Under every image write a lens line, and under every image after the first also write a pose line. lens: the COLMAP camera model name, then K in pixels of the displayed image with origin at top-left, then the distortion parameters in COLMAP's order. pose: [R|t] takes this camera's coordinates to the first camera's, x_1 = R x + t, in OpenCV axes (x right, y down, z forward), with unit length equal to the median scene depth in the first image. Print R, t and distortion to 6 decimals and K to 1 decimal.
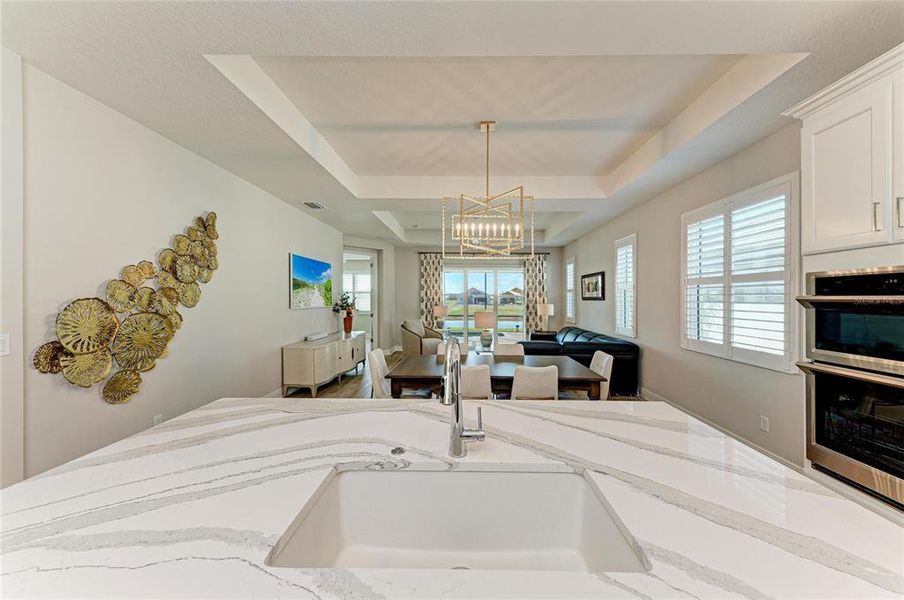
lens RADIAL K [[331.7, 0, 460.7], [0, 331.7, 298.1], [0, 0, 1]] dist [0.020867, -0.002002]
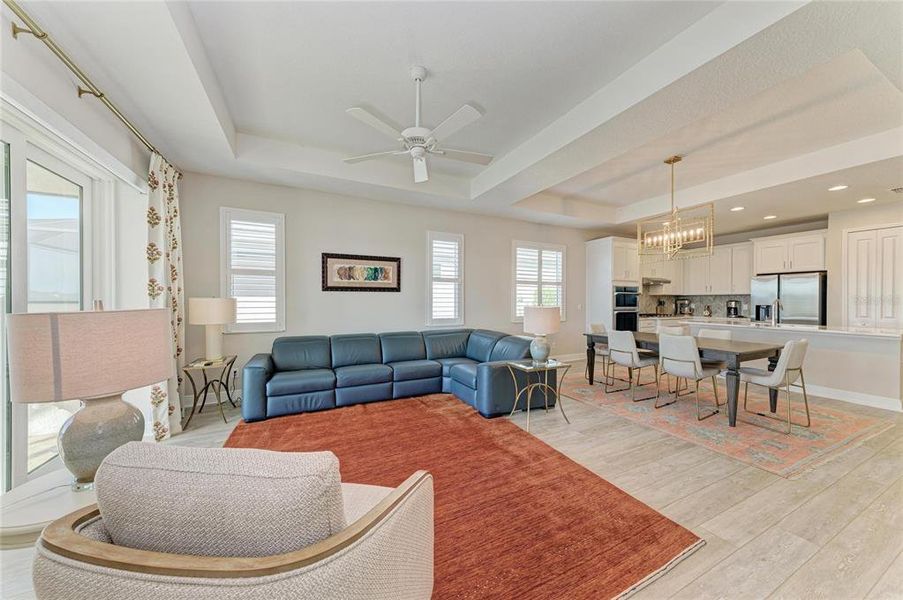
lens RADIAL K [[308.8, 0, 442.8], [0, 308.8, 301.4], [0, 0, 1]] dist [0.009127, -0.000703]
pose [[-0.444337, -0.007681, 0.895827, -0.322464], [-0.007431, 0.999960, 0.004888, 0.026239], [-0.895829, -0.004484, -0.444376, 1.231590]]
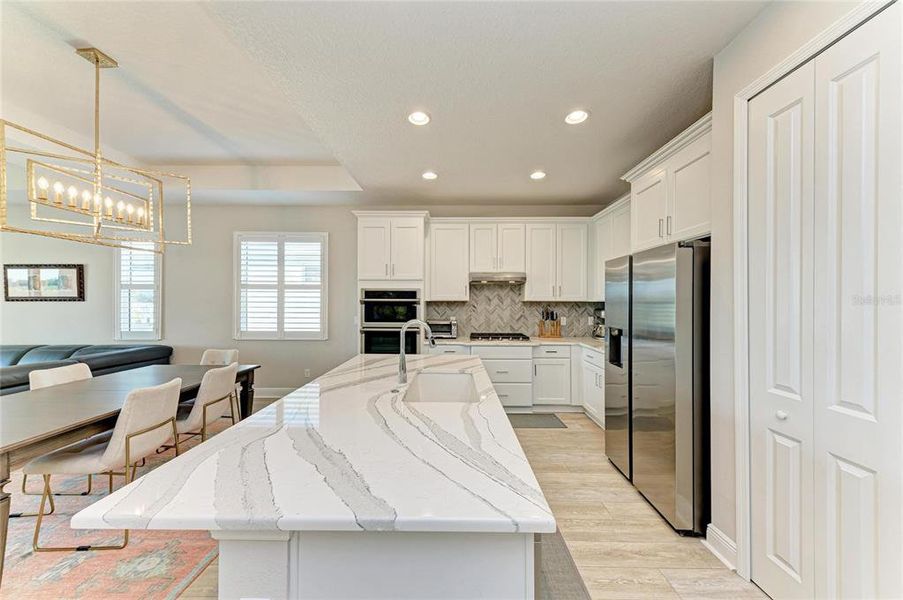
lens RADIAL K [[308.8, 0, 451.7], [0, 308.8, 300.9], [0, 0, 1]] dist [0.009127, -0.000703]
pose [[0.000119, -0.004971, 0.999988, -0.302424], [-0.005152, 0.999974, 0.004971, -0.002086], [-0.999987, -0.005153, 0.000093, 0.126752]]
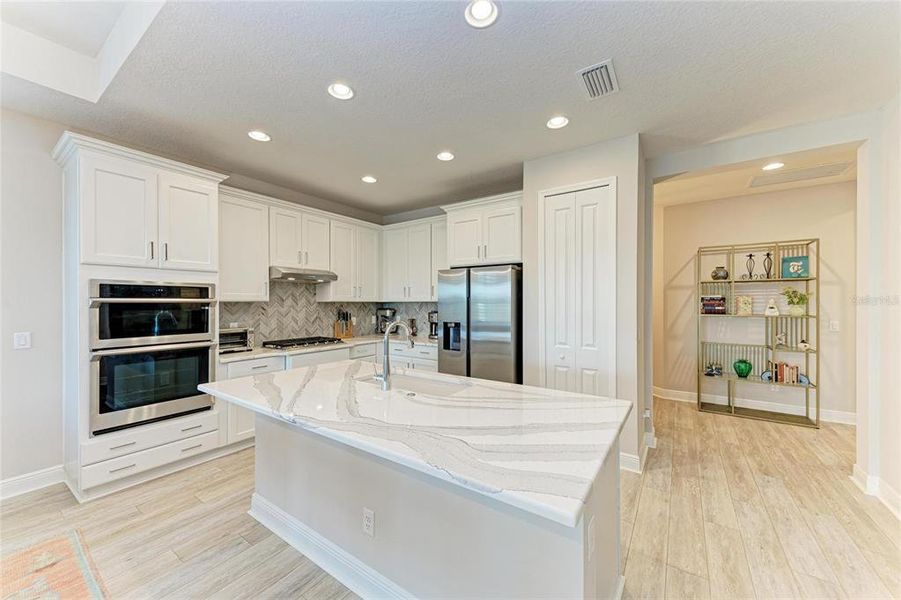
lens RADIAL K [[330.6, 0, 445.5], [0, 330.6, 299.2], [0, 0, 1]] dist [0.020867, -0.002002]
pose [[-0.824654, 0.000162, 0.565637, -0.216537], [-0.005993, 0.999941, -0.009024, 0.000491], [-0.565605, -0.010832, -0.824605, 0.391509]]
